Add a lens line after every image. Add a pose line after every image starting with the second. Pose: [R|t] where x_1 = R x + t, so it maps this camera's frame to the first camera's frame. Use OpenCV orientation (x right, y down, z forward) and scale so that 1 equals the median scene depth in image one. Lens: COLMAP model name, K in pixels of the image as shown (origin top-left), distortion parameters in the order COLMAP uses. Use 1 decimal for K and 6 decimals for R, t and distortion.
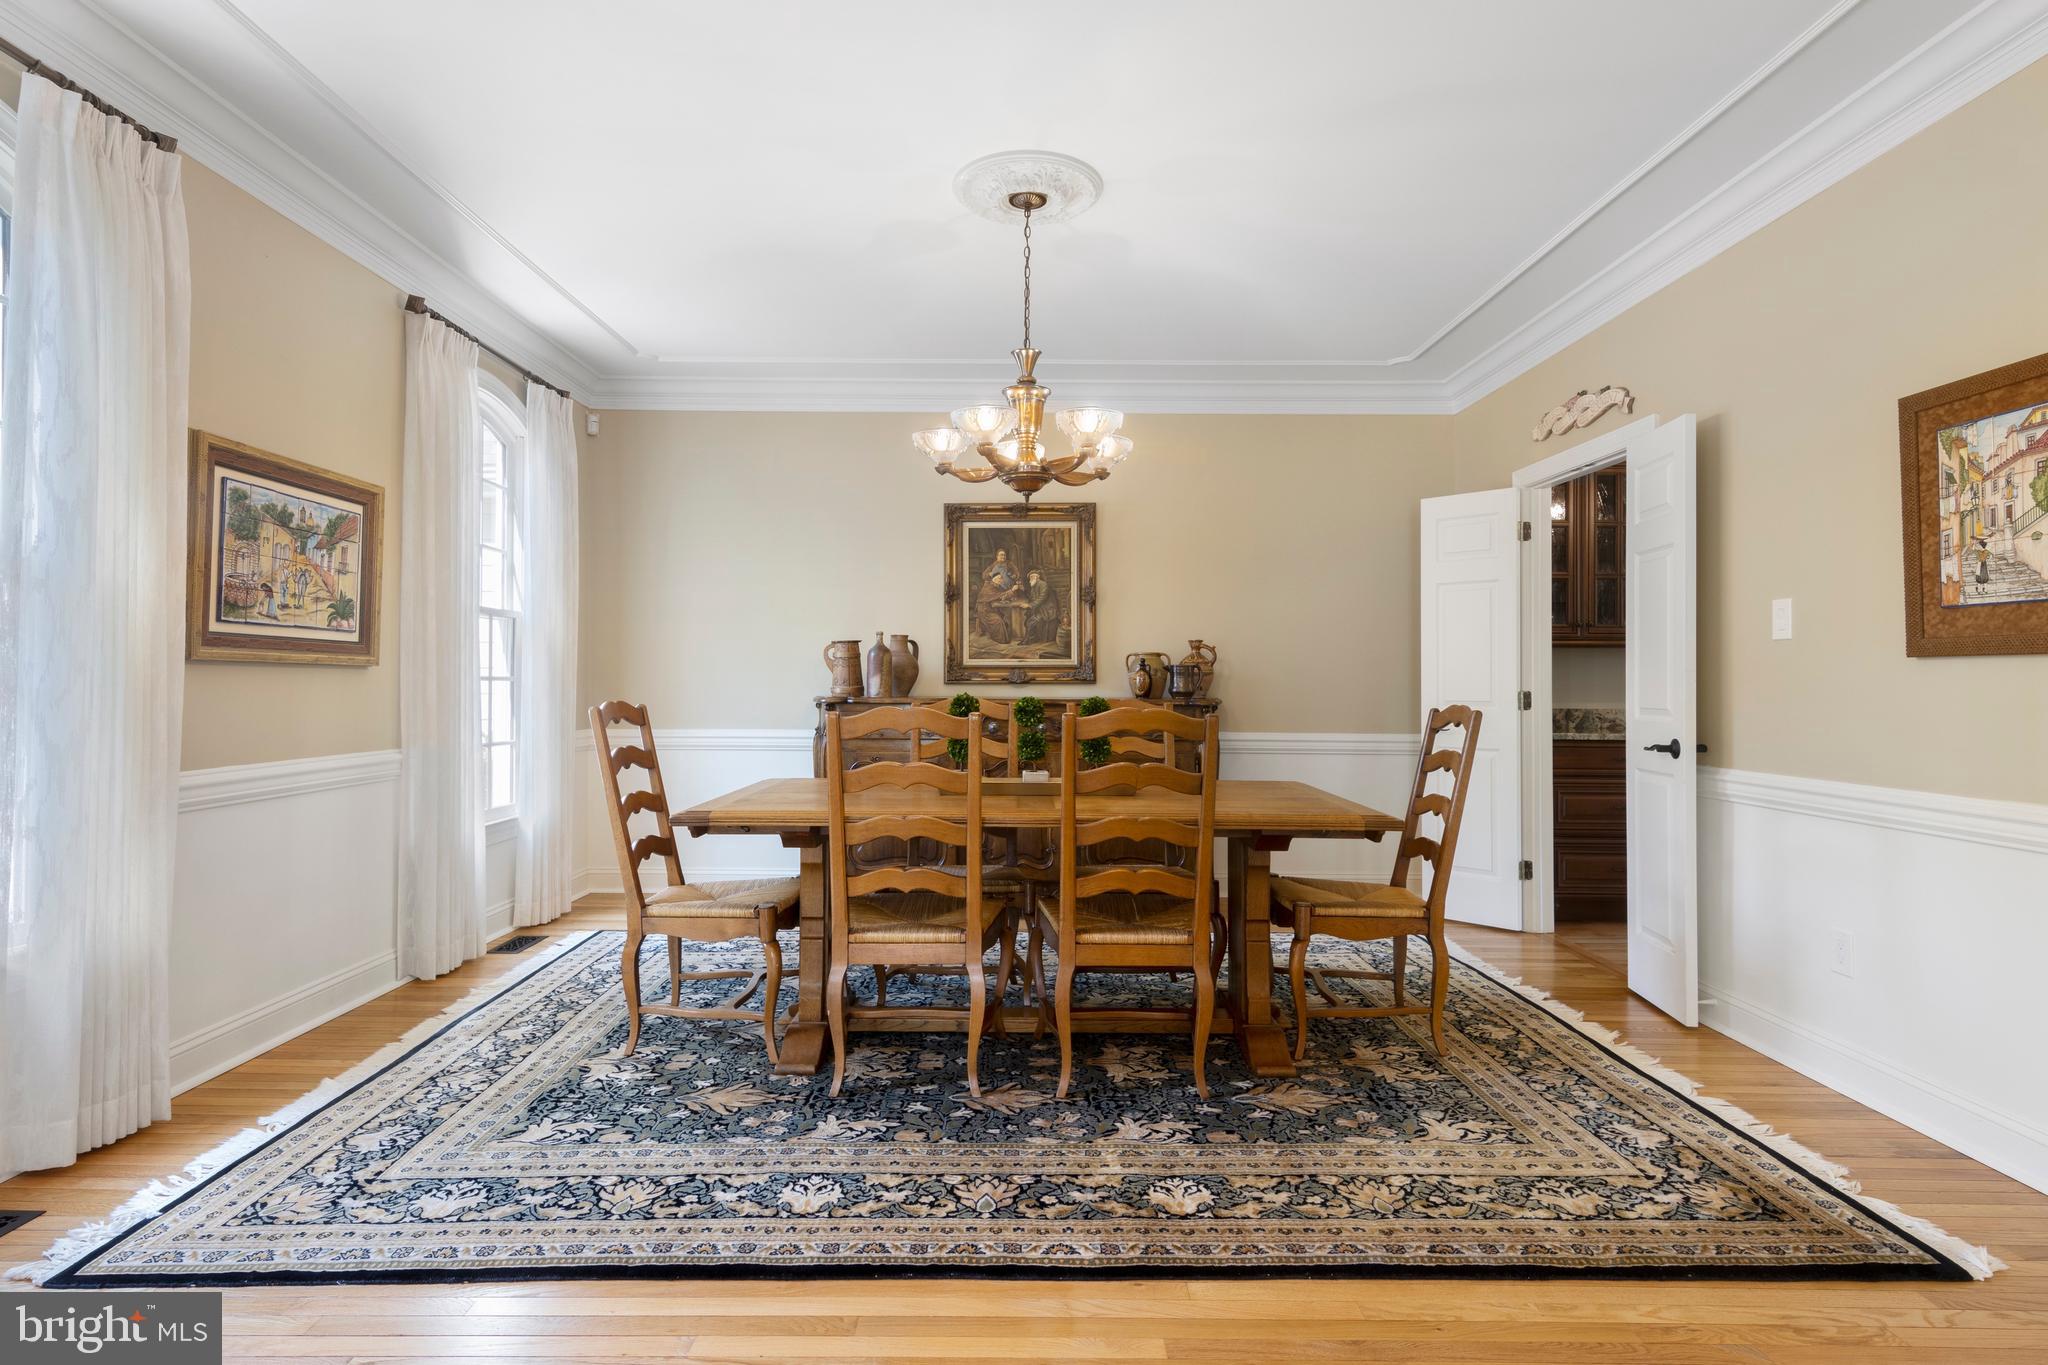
lens RADIAL K [[1040.6, 0, 1020.7], [0, 1040.6, 666.0], [0, 0, 1]] dist [0.012297, -0.003176]
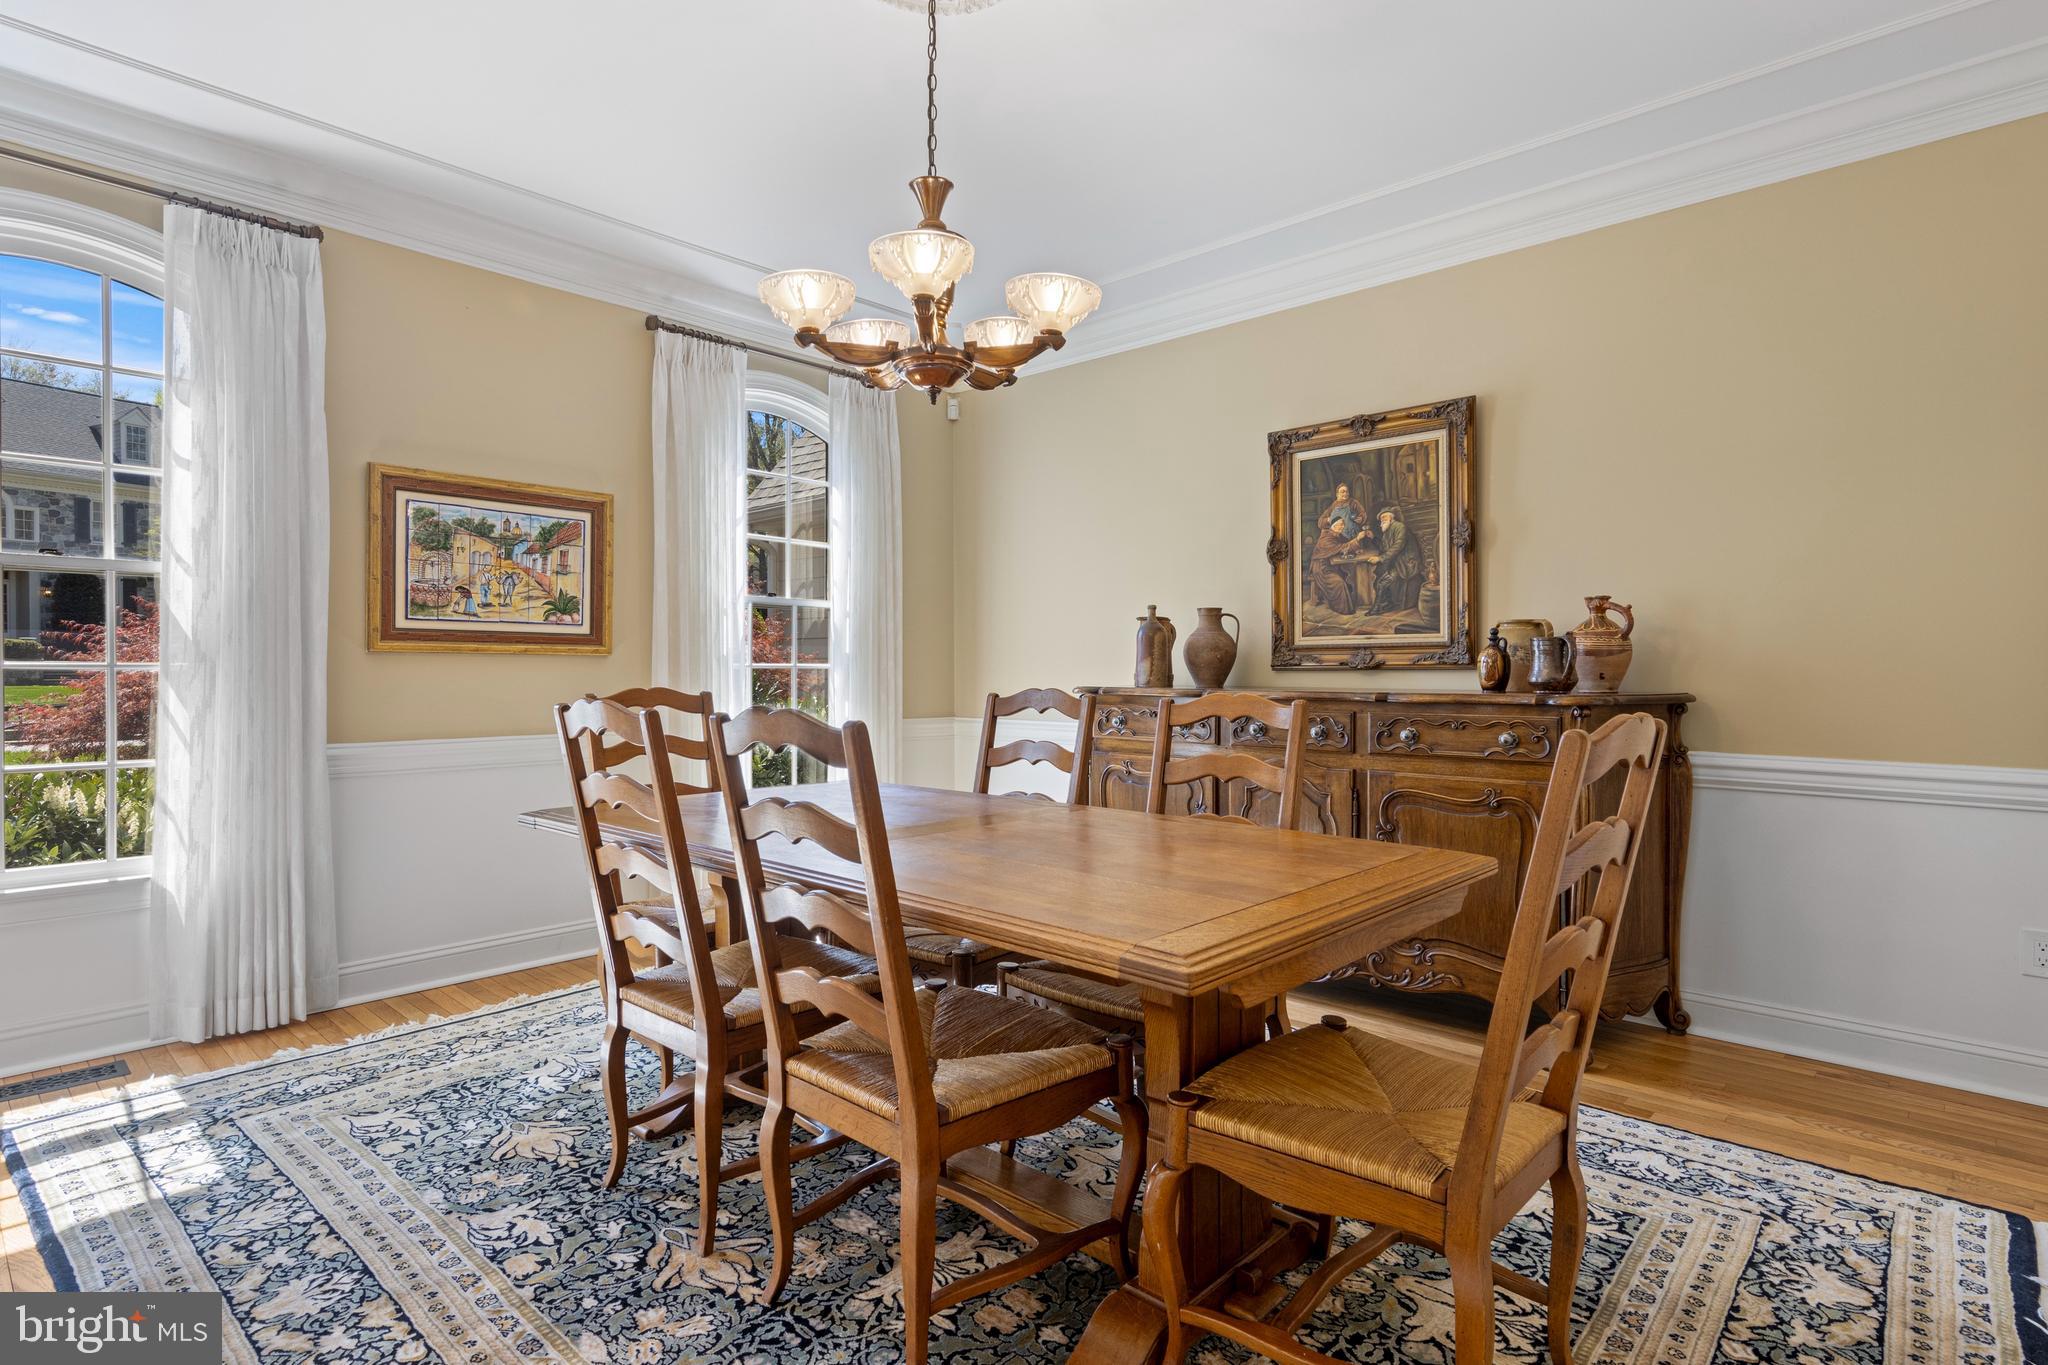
lens RADIAL K [[1040.6, 0, 1025.2], [0, 1040.6, 676.7], [0, 0, 1]] dist [0.012297, -0.003176]
pose [[0.737169, 0.001777, -0.675706, 0.510181], [0.013003, 0.999774, 0.016815, 0.010908], [0.675583, -0.021182, 0.736979, 0.523154]]
